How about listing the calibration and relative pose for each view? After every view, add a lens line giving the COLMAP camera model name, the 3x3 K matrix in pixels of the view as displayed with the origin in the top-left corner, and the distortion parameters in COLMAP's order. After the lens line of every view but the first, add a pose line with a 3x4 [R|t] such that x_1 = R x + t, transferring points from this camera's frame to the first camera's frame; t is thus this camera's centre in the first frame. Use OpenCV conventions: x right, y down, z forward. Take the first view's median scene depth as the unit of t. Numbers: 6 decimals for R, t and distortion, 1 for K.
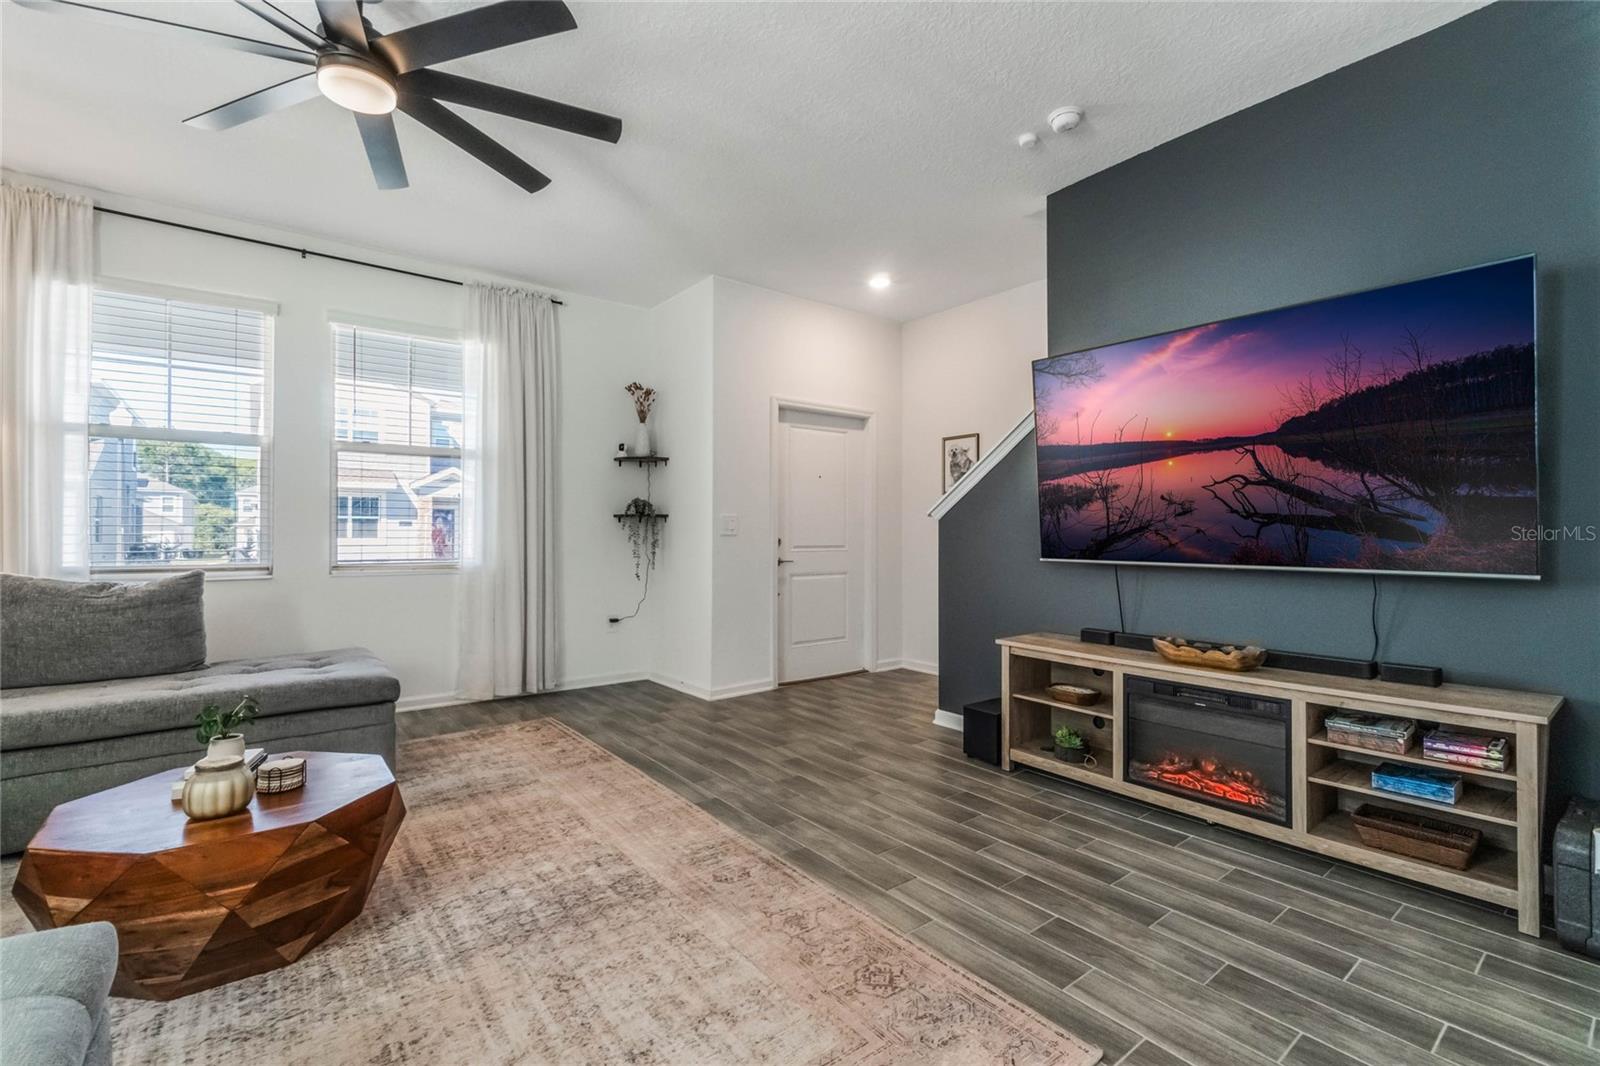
lens RADIAL K [[703.8, 0, 803.1], [0, 703.8, 533.0], [0, 0, 1]] dist [-0.007702, 0.000973]
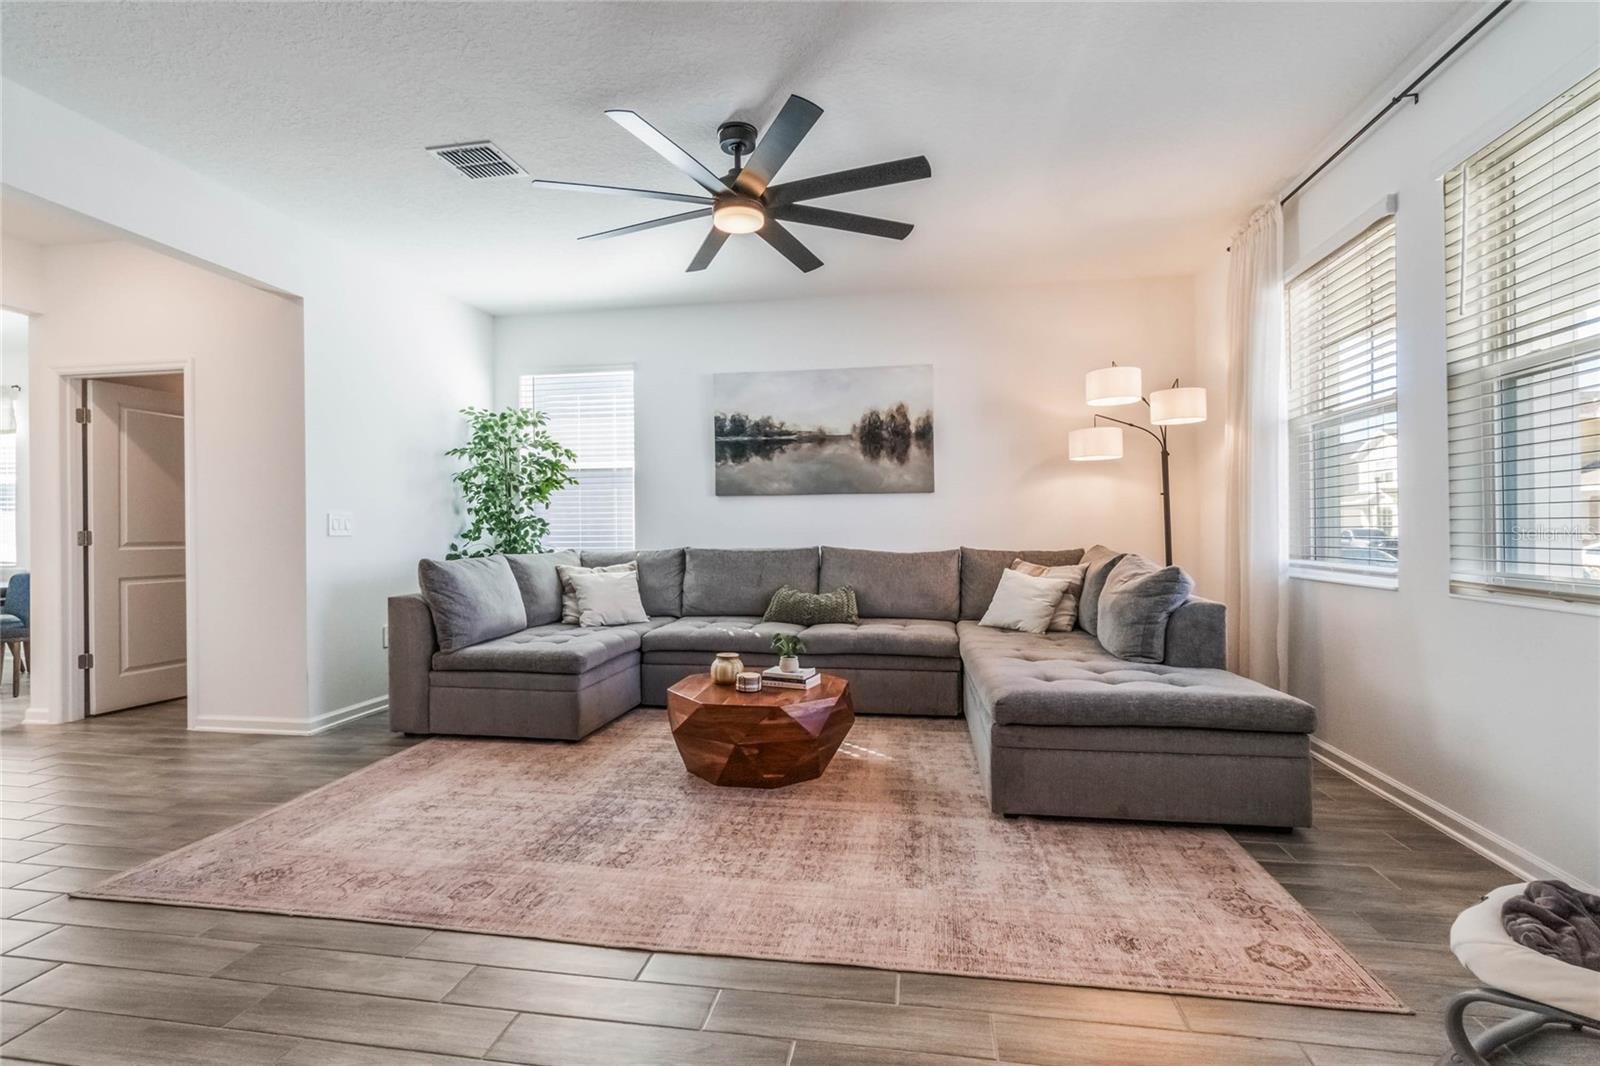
lens RADIAL K [[703.8, 0, 801.6], [0, 703.8, 532.9], [0, 0, 1]] dist [-0.007702, 0.000973]
pose [[-0.717459, 0.005171, -0.696582, 0.222741], [0.008041, 0.999967, -0.000858, 0.023567], [0.696555, -0.006217, -0.717477, 1.959065]]
